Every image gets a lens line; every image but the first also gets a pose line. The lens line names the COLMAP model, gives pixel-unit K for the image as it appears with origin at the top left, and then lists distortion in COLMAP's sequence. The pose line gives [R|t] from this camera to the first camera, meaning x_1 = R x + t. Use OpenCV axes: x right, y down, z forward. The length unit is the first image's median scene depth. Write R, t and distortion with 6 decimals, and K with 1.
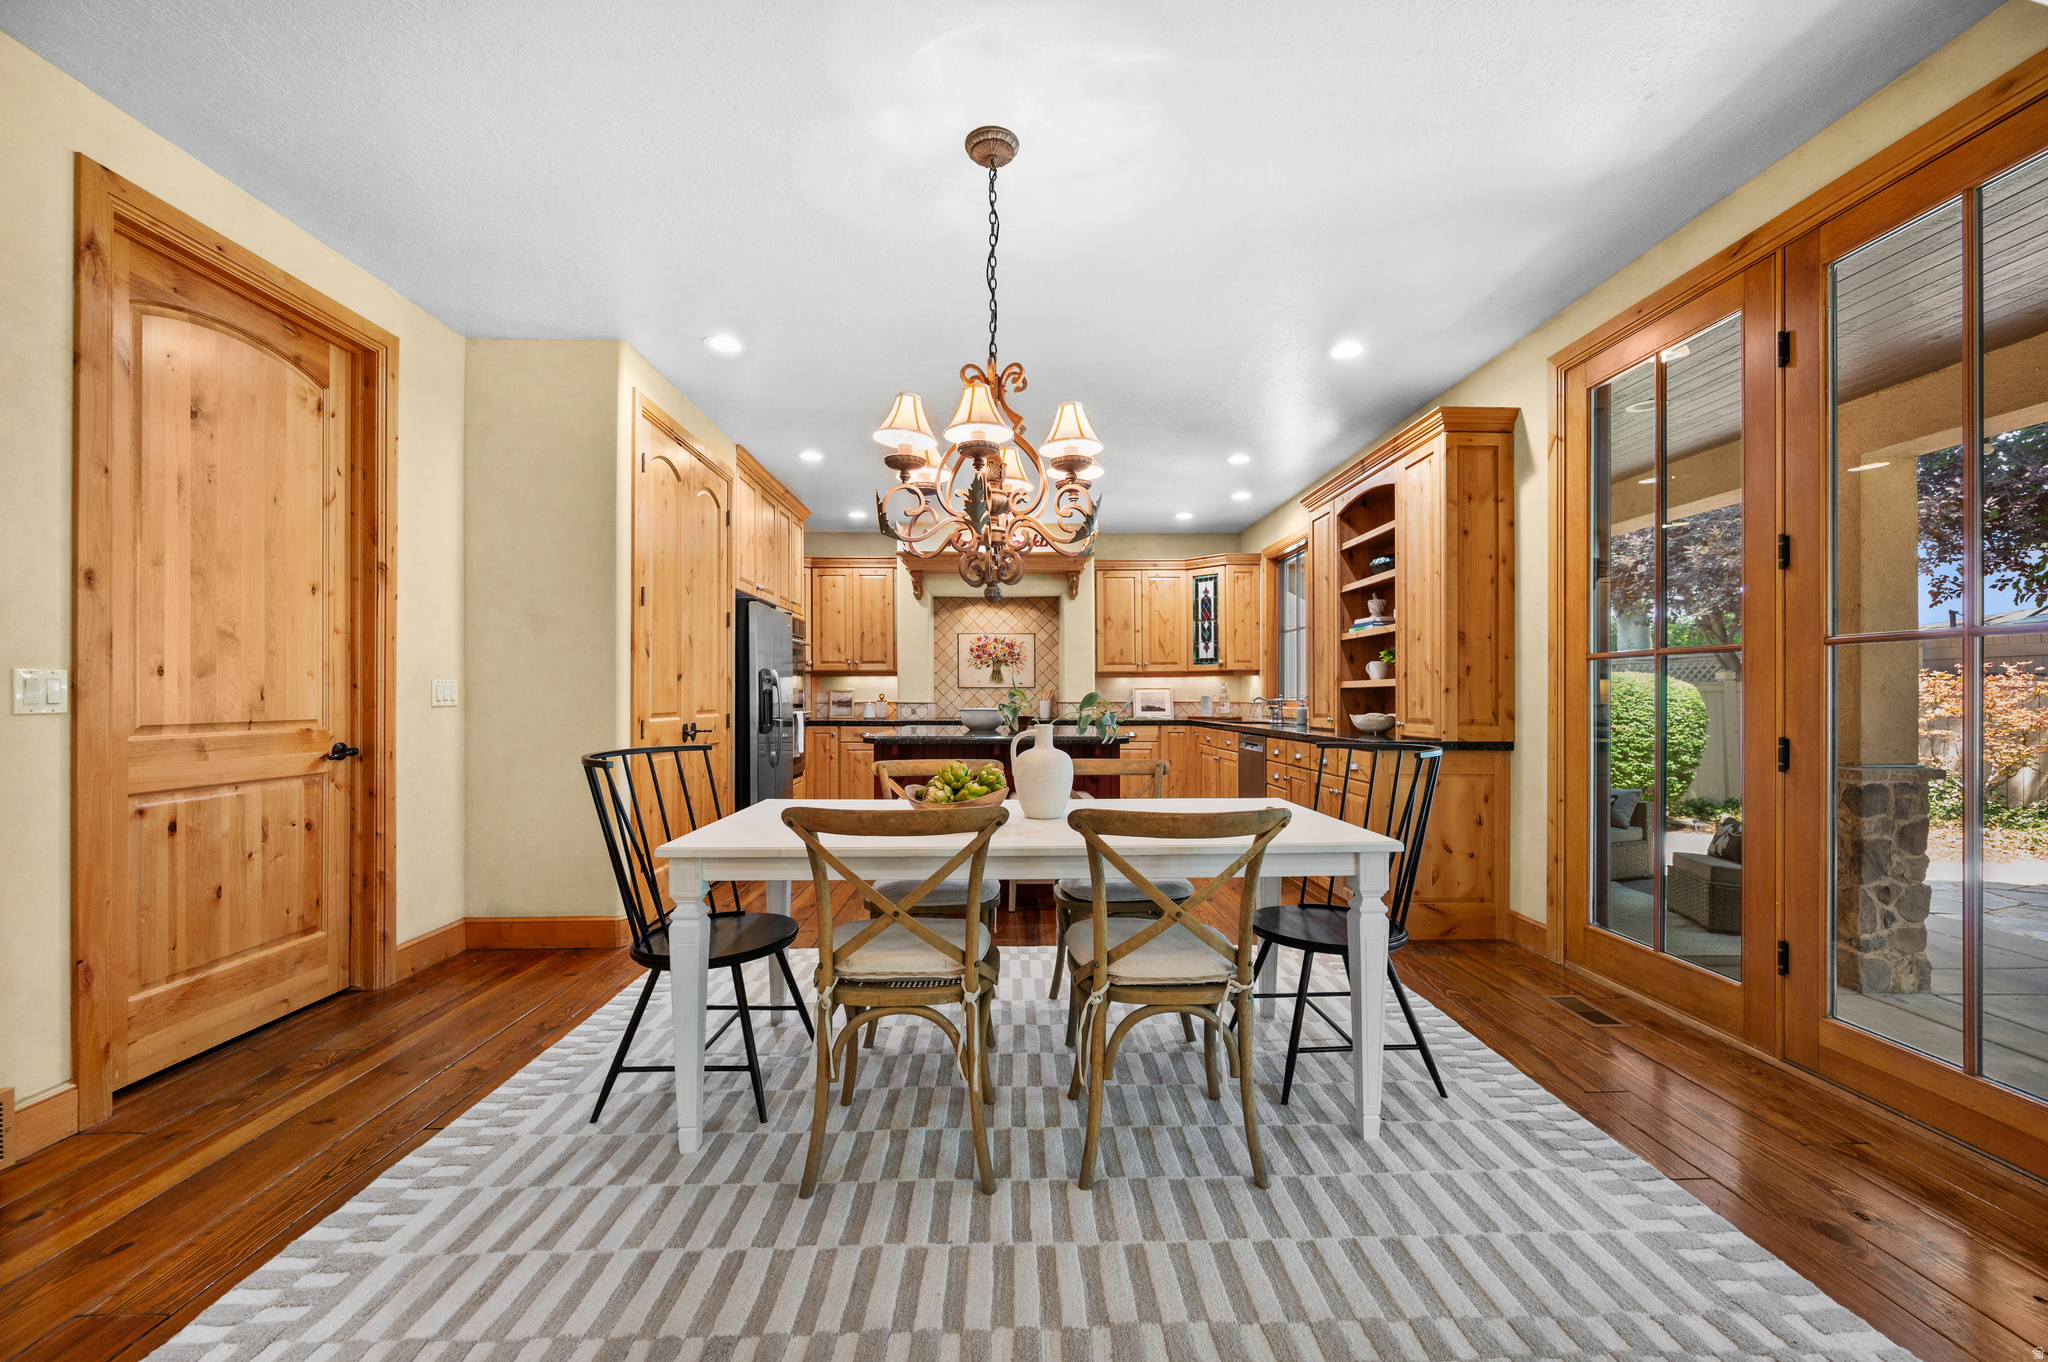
lens RADIAL K [[839.3, 0, 1024.8], [0, 839.3, 692.1], [0, 0, 1]] dist [0.016906, -0.000092]
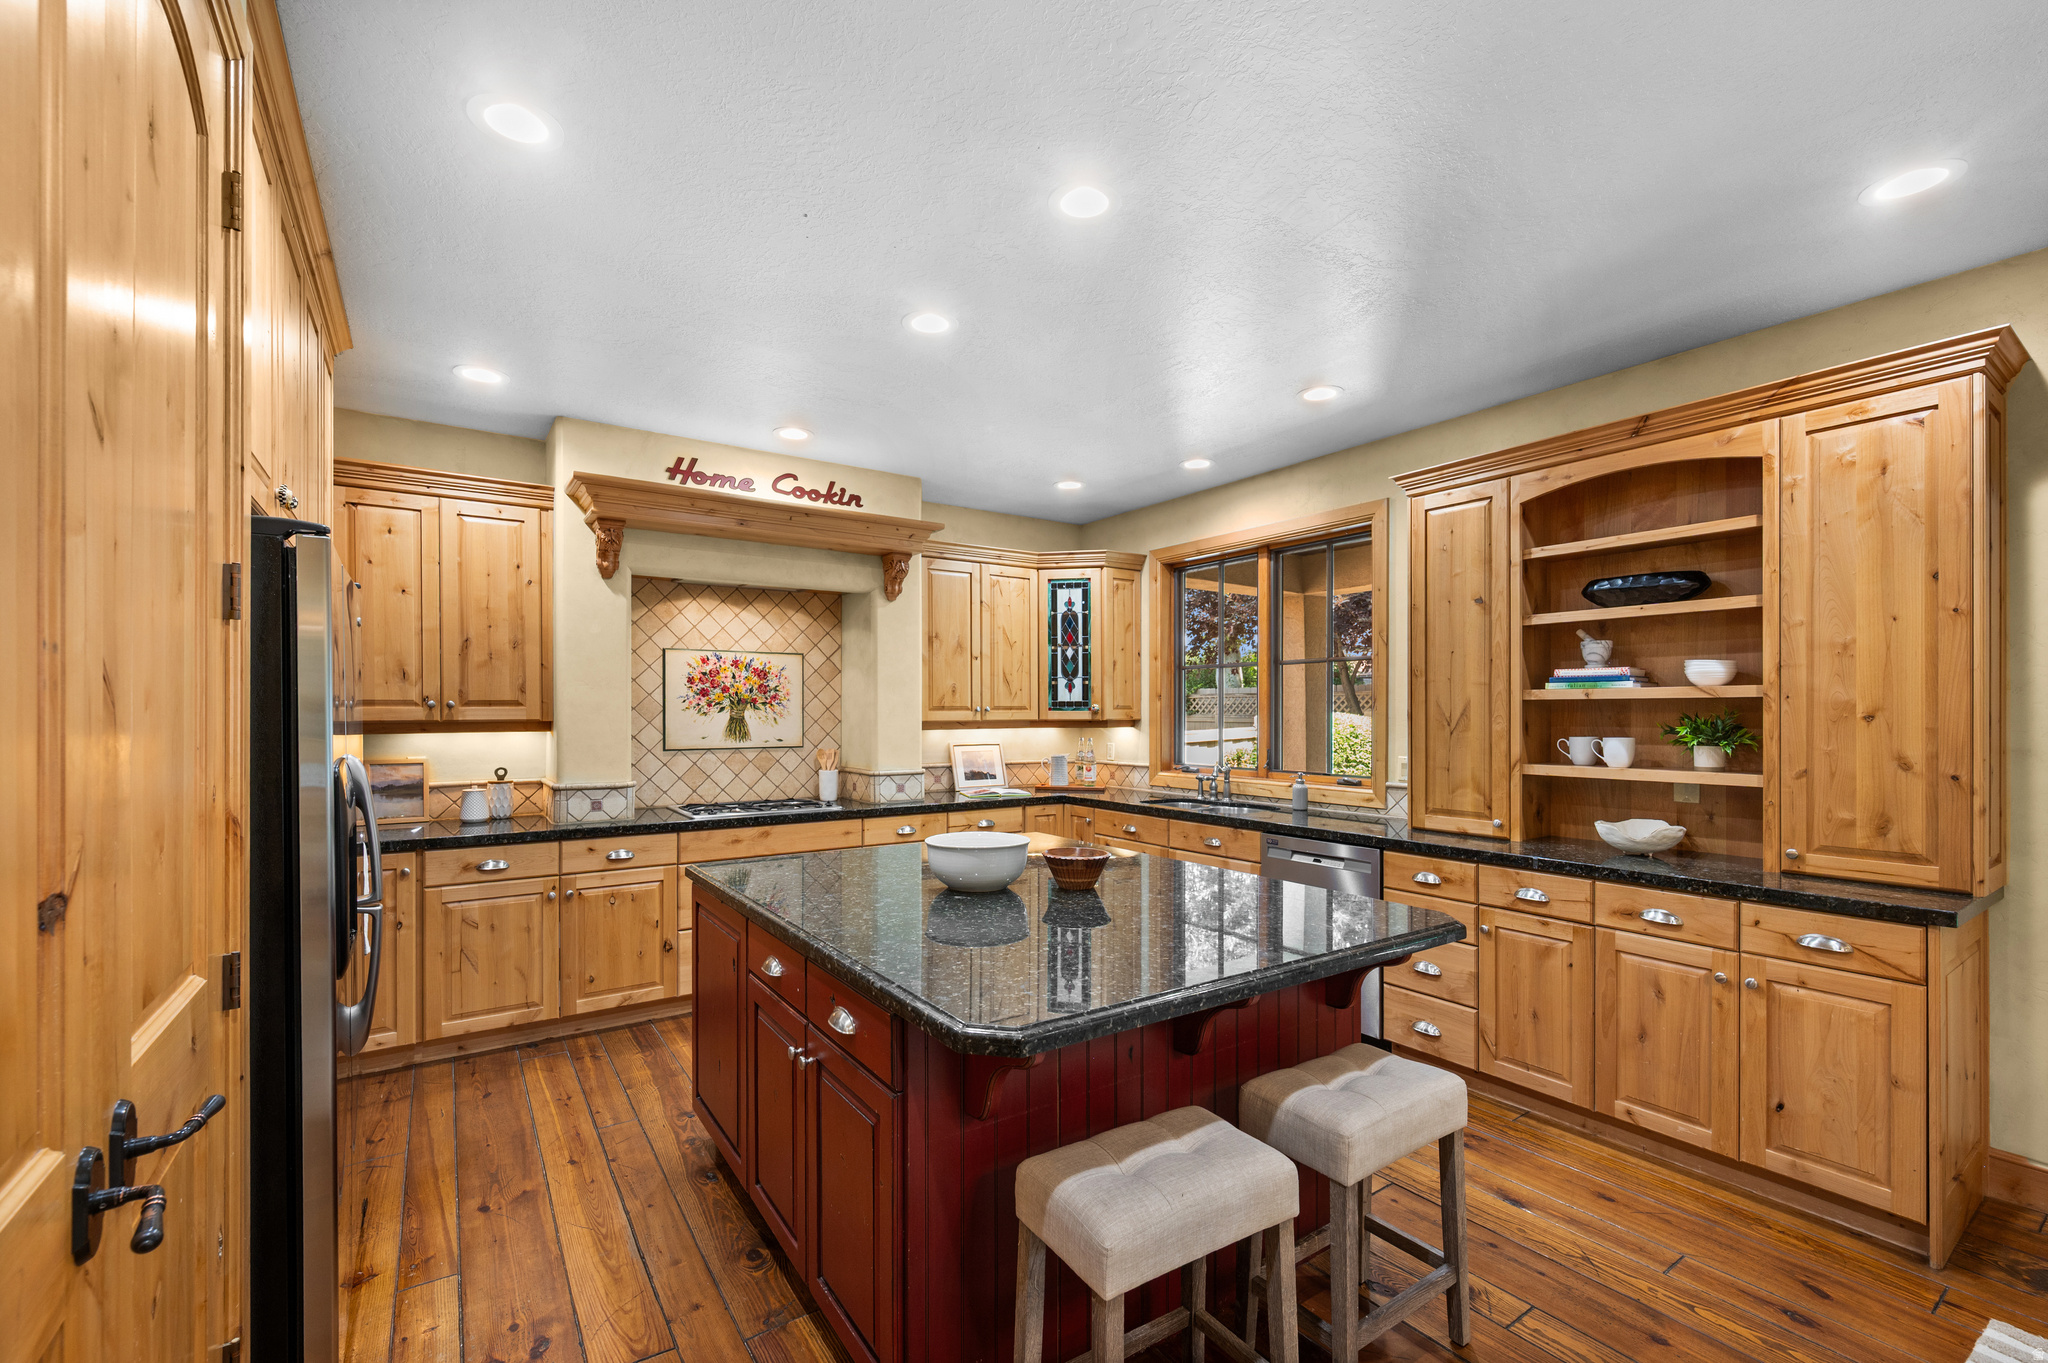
lens RADIAL K [[865.8, 0, 1017.7], [0, 865.8, 712.4], [0, 0, 1]] dist [0.009405, -0.000010]
pose [[0.839103, 0.002179, 0.543968, -0.198319], [-0.006644, 0.999958, 0.006244, -0.035315], [-0.543931, -0.008854, 0.839083, 0.431363]]
